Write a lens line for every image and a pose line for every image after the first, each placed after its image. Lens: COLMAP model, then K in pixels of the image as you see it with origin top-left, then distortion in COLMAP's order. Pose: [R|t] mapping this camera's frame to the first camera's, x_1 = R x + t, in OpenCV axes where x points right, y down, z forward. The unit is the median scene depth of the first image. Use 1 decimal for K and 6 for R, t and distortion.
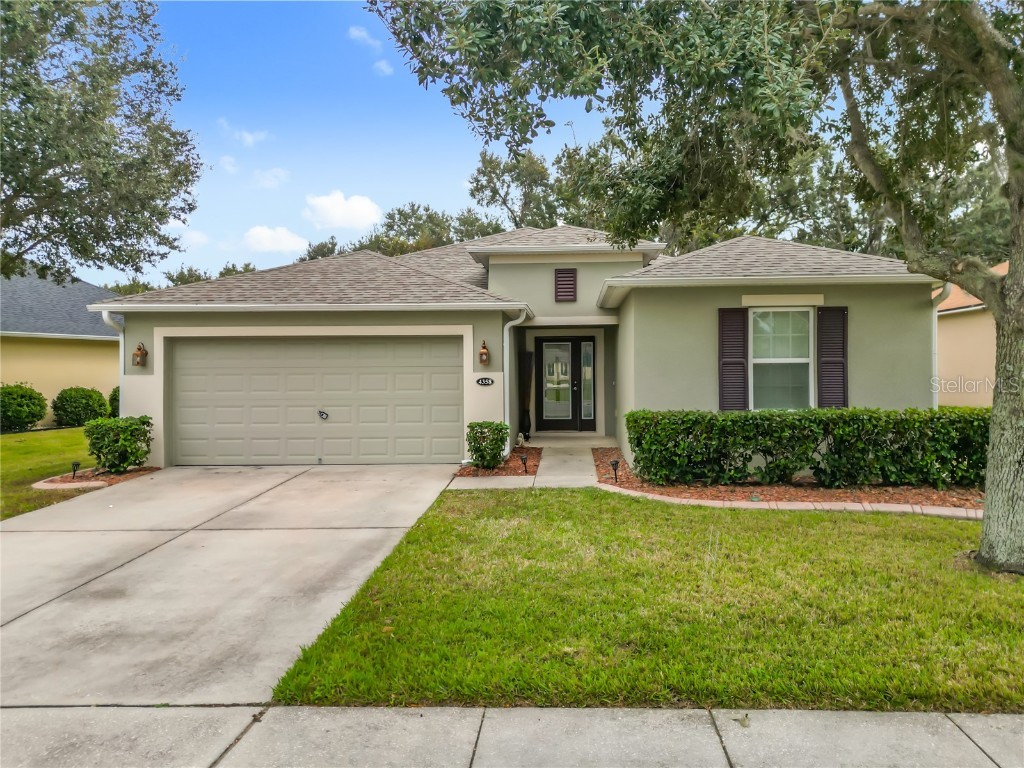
lens RADIAL K [[709.1, 0, 512.0], [0, 709.1, 384.0], [0, 0, 1]] dist [0.072283, -0.060882]
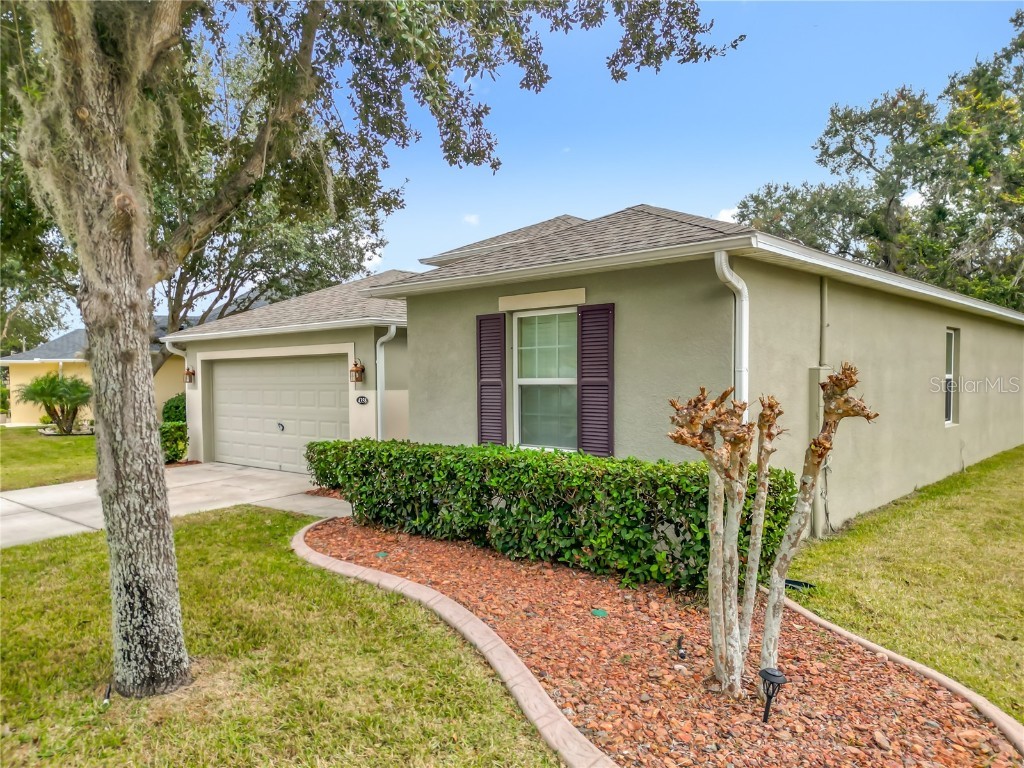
lens RADIAL K [[747.6, 0, 512.0], [0, 747.6, 384.0], [0, 0, 1]] dist [0.076531, 0.000358]
pose [[0.737612, 0.008474, -0.675172, 0.814262], [-0.012808, 0.999917, -0.001443, -0.026652], [0.675104, 0.009712, 0.737659, 0.380247]]
